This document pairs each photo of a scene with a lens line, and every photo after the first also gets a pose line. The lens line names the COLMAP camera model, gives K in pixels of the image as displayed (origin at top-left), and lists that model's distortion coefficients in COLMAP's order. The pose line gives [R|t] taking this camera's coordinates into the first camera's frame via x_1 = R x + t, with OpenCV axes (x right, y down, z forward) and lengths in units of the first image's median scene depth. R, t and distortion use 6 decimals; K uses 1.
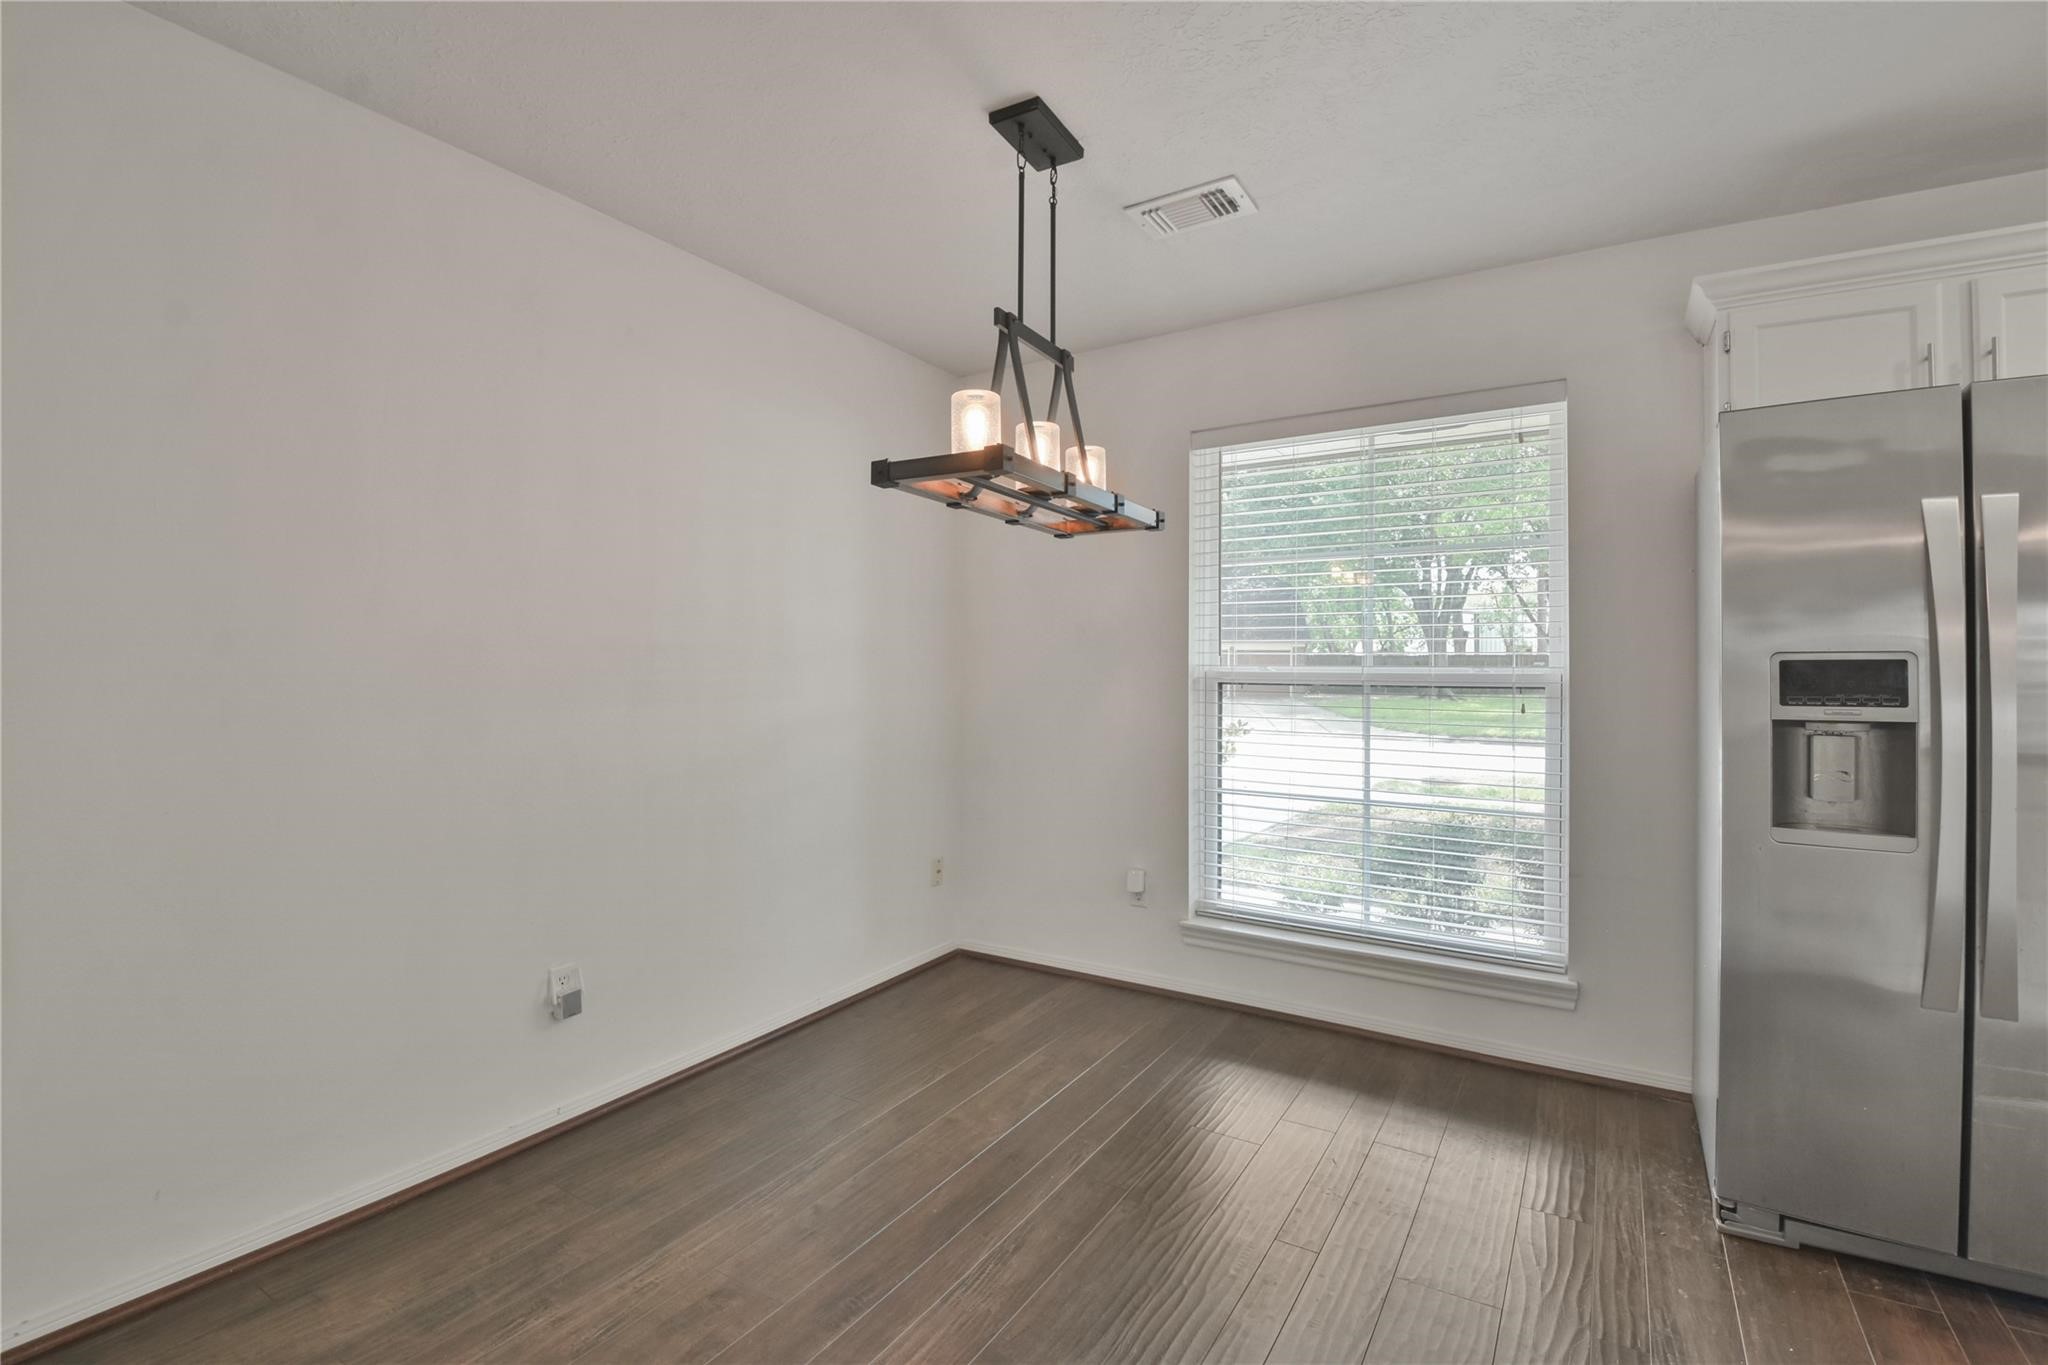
lens RADIAL K [[902.3, 0, 1031.2], [0, 902.3, 675.3], [0, 0, 1]] dist [0.000879, -0.015456]
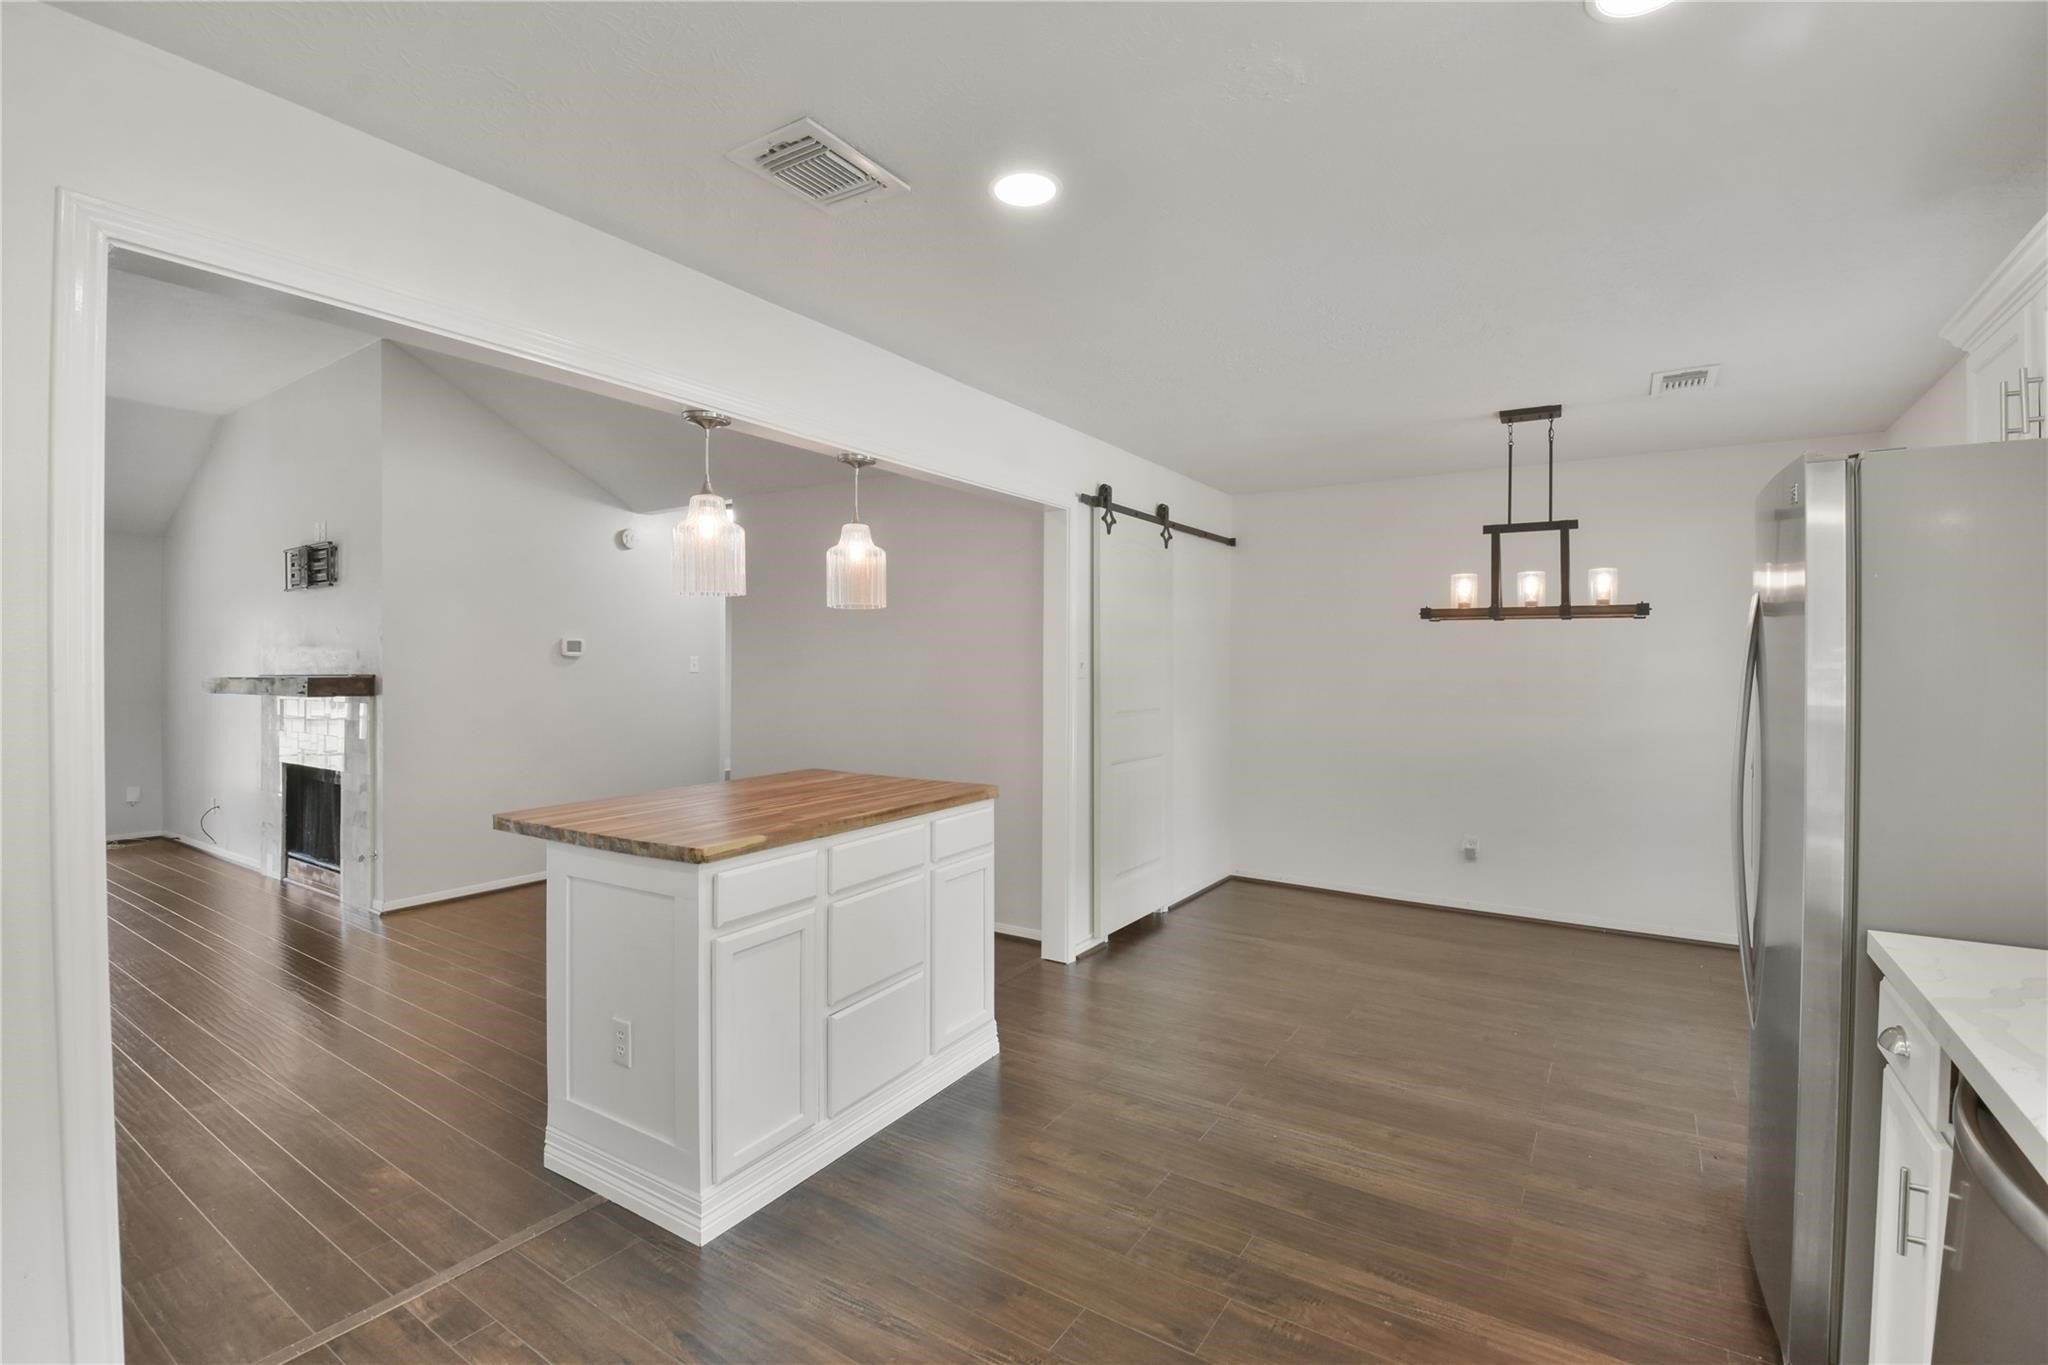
lens RADIAL K [[902.3, 0, 1032.0], [0, 902.3, 662.8], [0, 0, 1]] dist [0.000879, -0.015456]
pose [[-0.020203, -0.005009, -0.999783, 1.930013], [-0.010005, 0.999938, -0.004808, -0.071695], [0.999746, 0.009906, -0.020252, 0.037621]]
